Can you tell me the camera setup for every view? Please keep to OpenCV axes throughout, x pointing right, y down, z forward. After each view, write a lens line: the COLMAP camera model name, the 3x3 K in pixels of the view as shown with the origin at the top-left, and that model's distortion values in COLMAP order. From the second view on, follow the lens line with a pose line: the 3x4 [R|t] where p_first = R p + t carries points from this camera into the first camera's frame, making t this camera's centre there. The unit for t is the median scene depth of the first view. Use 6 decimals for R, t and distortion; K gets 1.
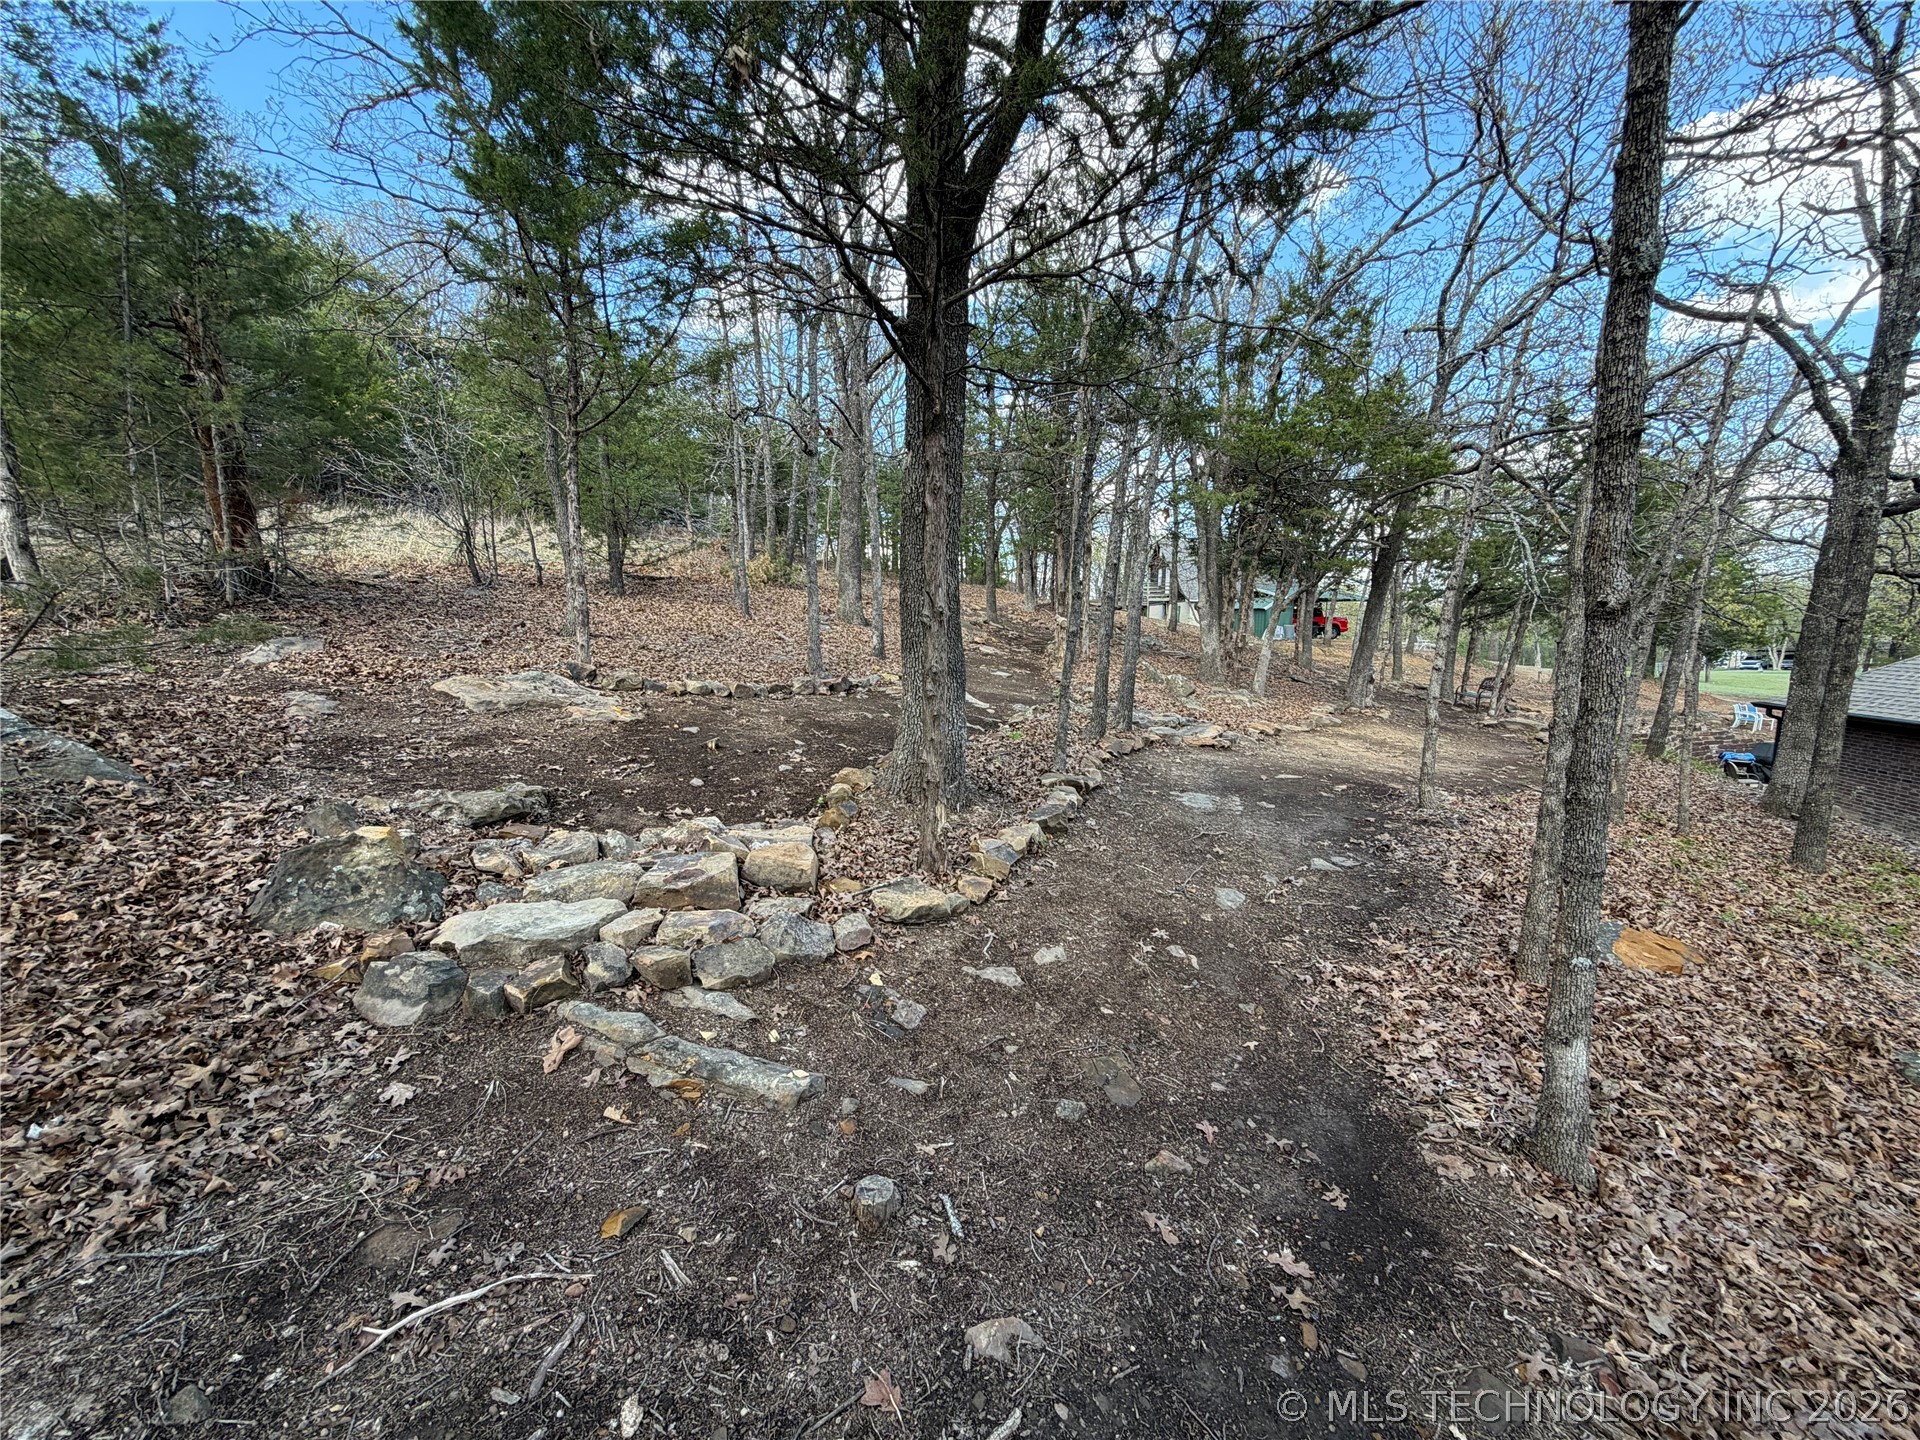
lens RADIAL K [[765.1, 0, 955.6], [0, 765.1, 720.5], [0, 0, 1]] dist [0.000287, 0.000137]
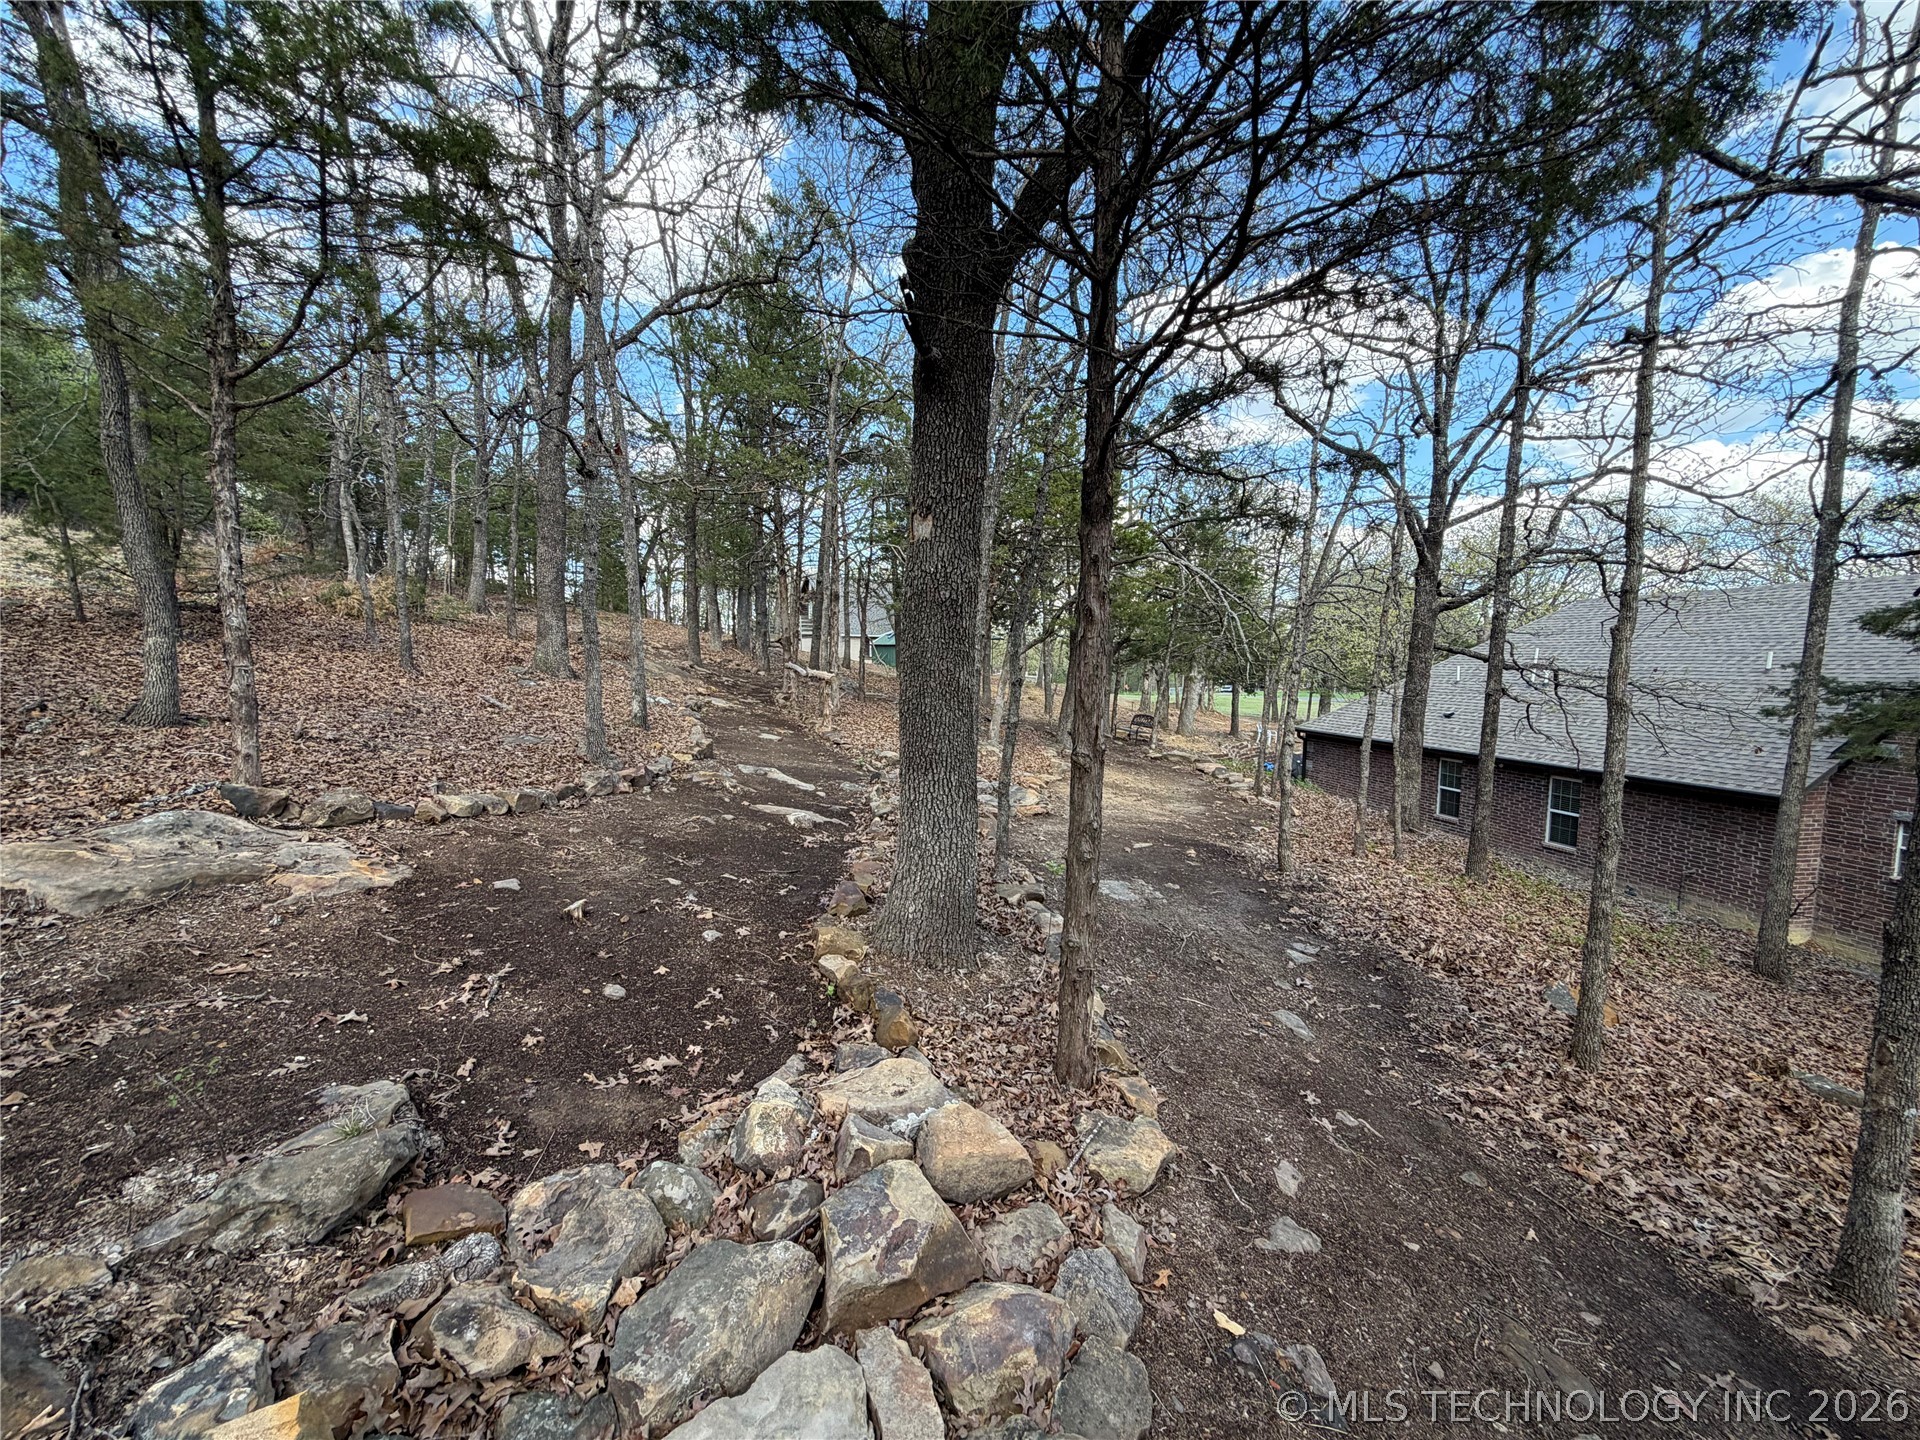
lens RADIAL K [[765.1, 0, 961.0], [0, 765.1, 720.7], [0, 0, 1]] dist [0.000287, 0.000137]
pose [[0.887753, -0.029619, 0.459365, -0.292412], [0.046084, 0.998633, -0.024671, -0.093188], [-0.458007, 0.043071, 0.887905, 0.224904]]
